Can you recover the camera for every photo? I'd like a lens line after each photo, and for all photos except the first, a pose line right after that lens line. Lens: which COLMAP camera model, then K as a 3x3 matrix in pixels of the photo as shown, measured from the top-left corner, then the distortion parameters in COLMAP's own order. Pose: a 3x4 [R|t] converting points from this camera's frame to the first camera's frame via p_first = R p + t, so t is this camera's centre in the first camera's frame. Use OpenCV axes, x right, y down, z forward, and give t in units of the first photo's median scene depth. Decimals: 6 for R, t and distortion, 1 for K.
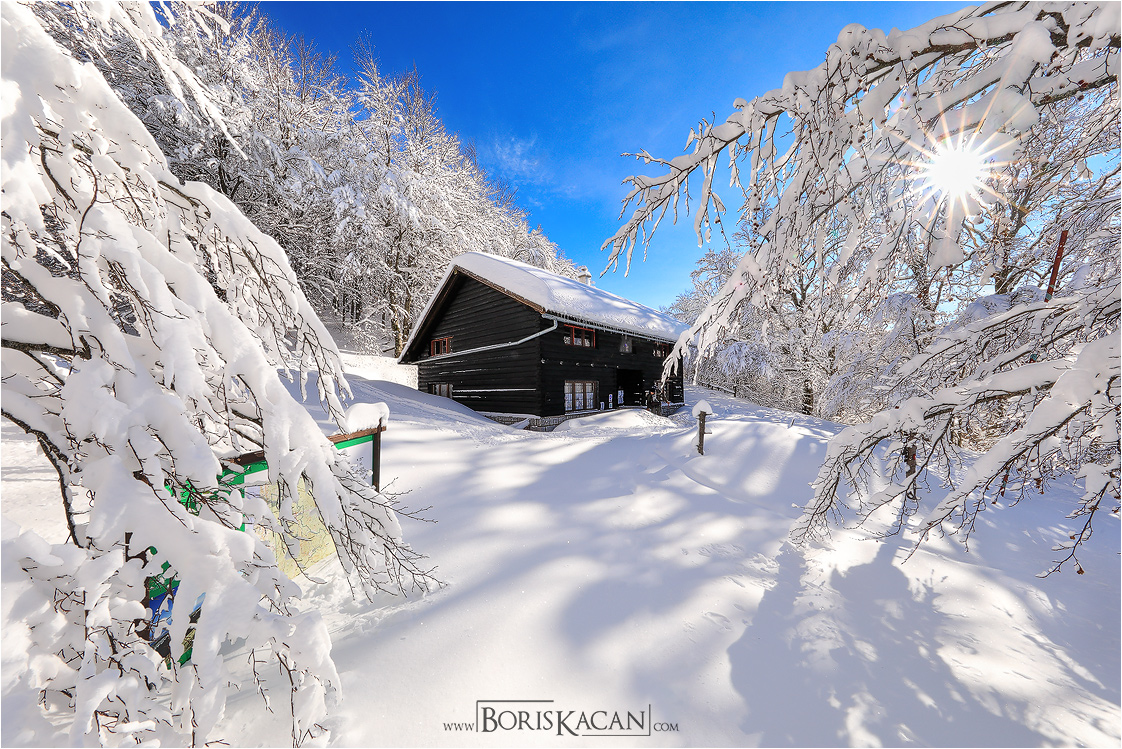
lens RADIAL K [[360.0, 0, 557.6], [0, 360.0, 383.5], [0, 0, 1]] dist [0.004988, -0.000495]
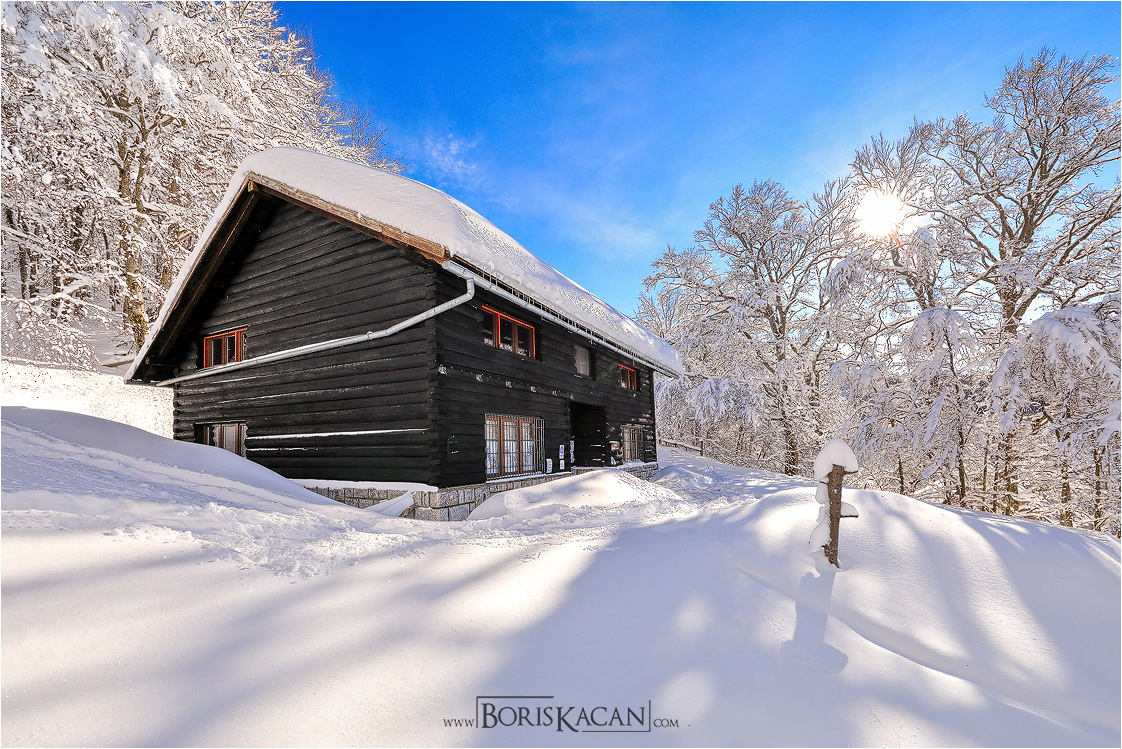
lens RADIAL K [[475.1, 0, 533.0], [0, 475.1, 441.7], [0, 0, 1]] dist [0.005078, 0.000861]
pose [[0.982871, -0.002874, 0.184271, -0.070095], [0.004222, 0.999967, -0.006926, 0.066839], [-0.184245, 0.007585, 0.982851, 0.651868]]
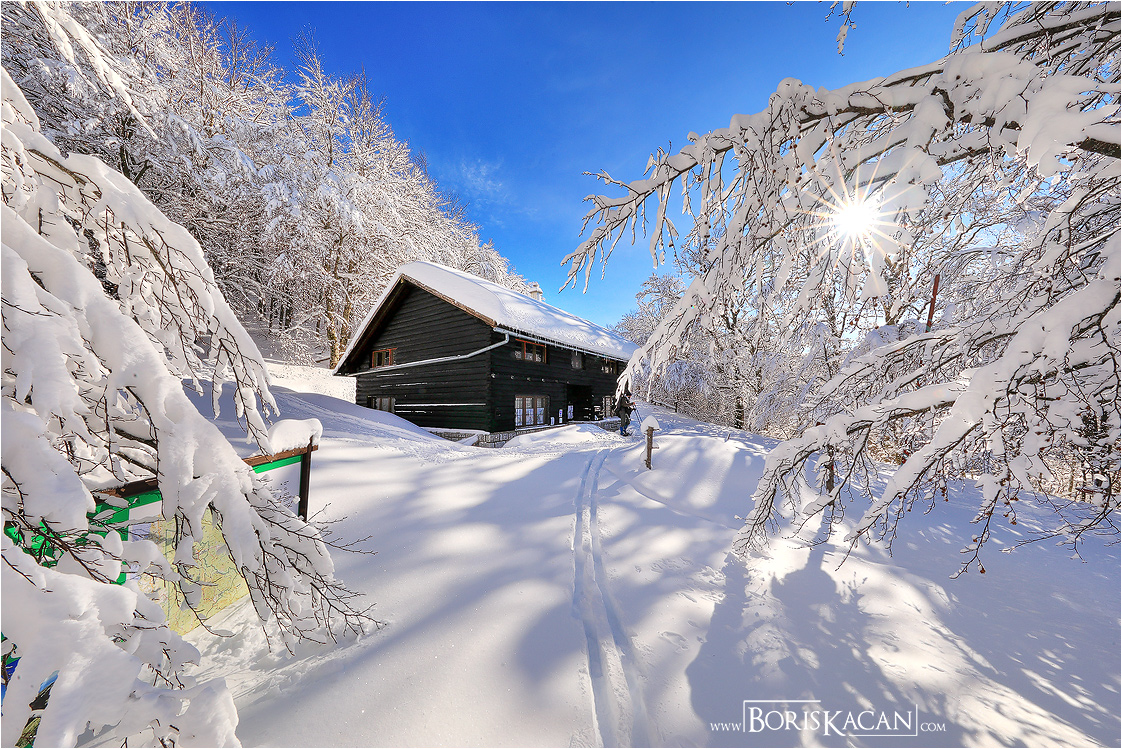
lens RADIAL K [[360.0, 0, 558.1], [0, 360.0, 382.4], [0, 0, 1]] dist [0.004988, -0.000495]
pose [[0.989824, 0.014706, 0.141533, -0.008382], [-0.008474, 0.998972, -0.044536, -0.001426], [-0.142042, 0.042884, 0.988931, 0.012441]]
